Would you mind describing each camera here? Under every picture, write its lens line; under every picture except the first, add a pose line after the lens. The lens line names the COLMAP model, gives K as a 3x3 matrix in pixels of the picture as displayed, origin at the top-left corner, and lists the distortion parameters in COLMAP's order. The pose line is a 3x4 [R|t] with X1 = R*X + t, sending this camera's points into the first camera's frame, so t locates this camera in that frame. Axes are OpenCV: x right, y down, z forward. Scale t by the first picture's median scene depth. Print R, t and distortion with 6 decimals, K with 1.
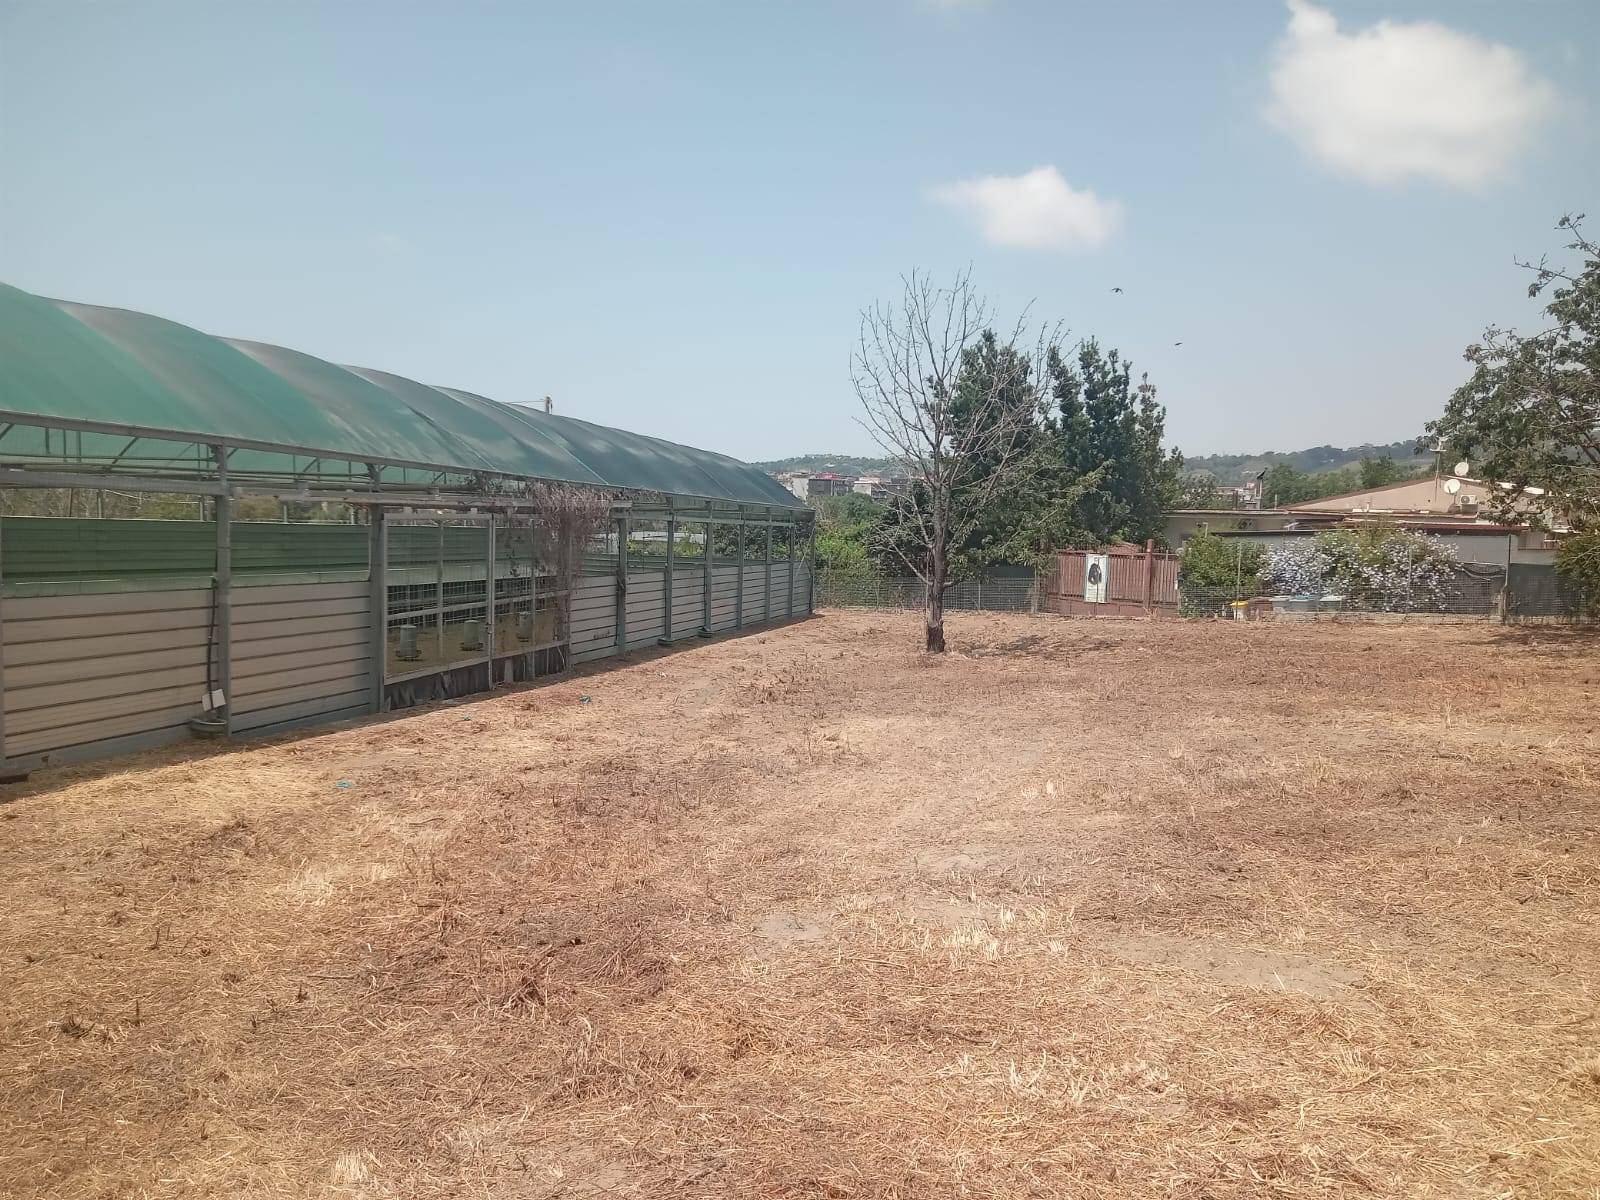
lens RADIAL K [[1162.0, 0, 800.0], [0, 1162.0, 600.0], [0, 0, 1]] dist [0.004972, 0.000991]
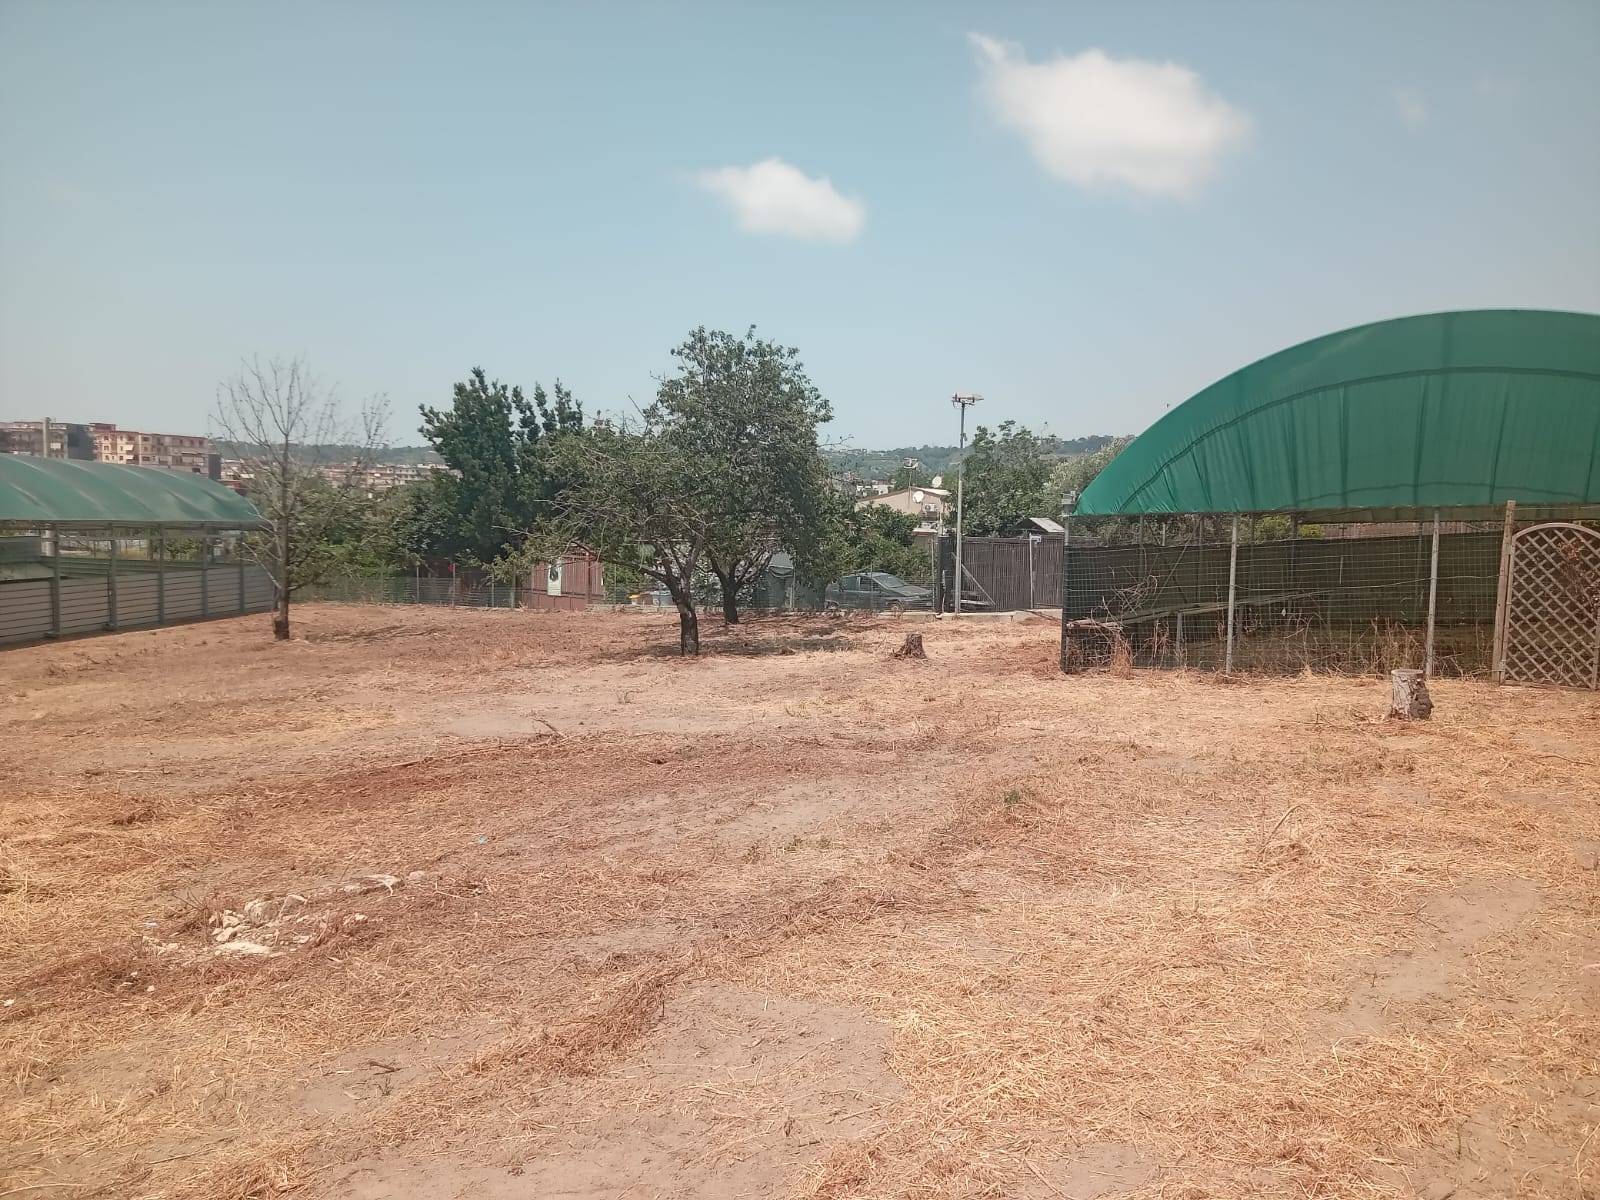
lens RADIAL K [[1145.1, 0, 796.5], [0, 1145.1, 607.8], [0, 0, 1]] dist [0.093587, -0.185022]
pose [[0.973882, -0.013120, 0.226676, 0.226890], [0.008657, 0.999749, 0.020672, -0.007834], [-0.226890, -0.018170, 0.973751, -0.253478]]
